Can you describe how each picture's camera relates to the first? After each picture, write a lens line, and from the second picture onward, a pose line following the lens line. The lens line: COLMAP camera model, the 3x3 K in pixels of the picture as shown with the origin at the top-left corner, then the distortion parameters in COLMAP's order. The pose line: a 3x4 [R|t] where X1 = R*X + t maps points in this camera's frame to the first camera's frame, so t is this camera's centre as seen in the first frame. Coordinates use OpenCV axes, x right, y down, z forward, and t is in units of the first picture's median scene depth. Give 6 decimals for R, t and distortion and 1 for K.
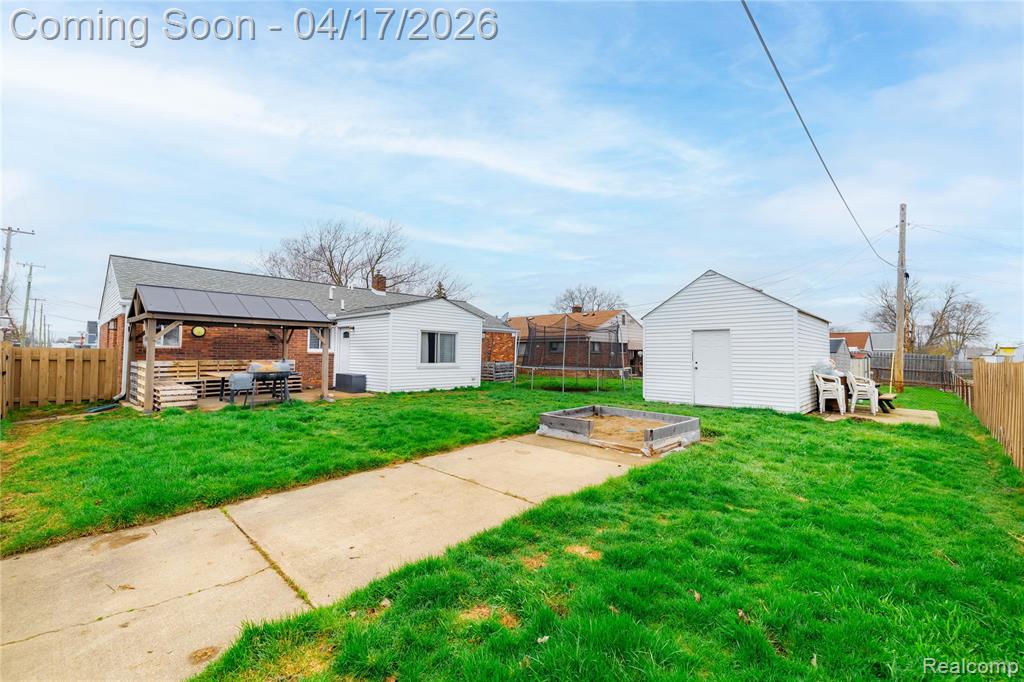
lens RADIAL K [[416.4, 0, 512.0], [0, 416.4, 341.0], [0, 0, 1]] dist [0.060146, -0.024005]
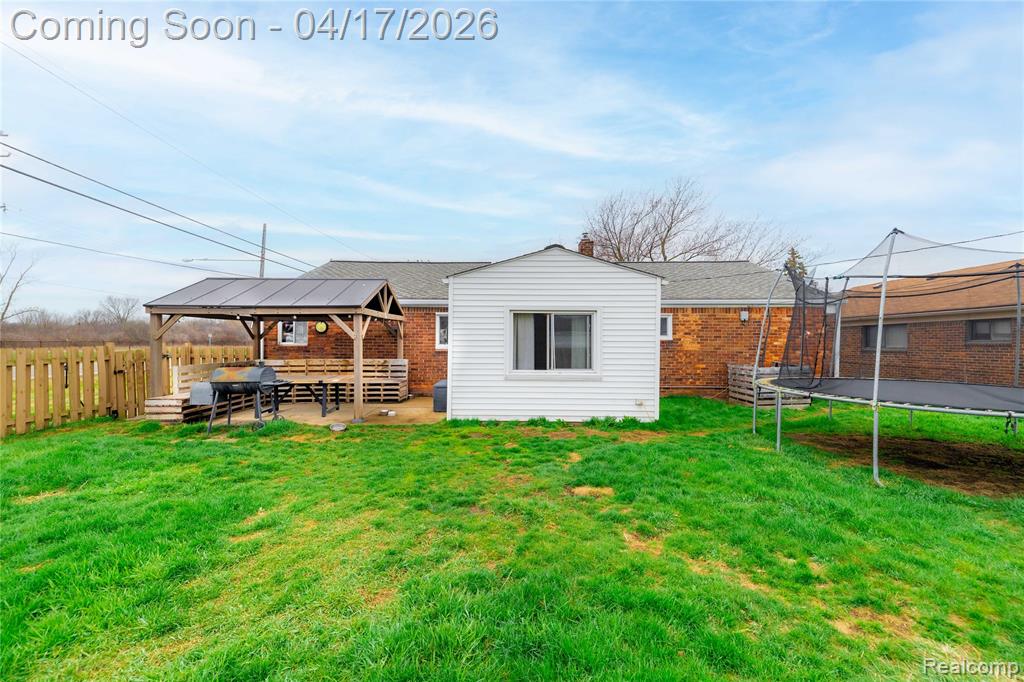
lens RADIAL K [[416.4, 0, 512.0], [0, 416.4, 341.0], [0, 0, 1]] dist [0.060146, -0.024005]
pose [[0.690346, -0.012021, -0.723380, 0.173768], [0.028900, 0.999522, 0.010971, 0.008192], [0.722902, -0.028480, 0.690363, 0.603867]]
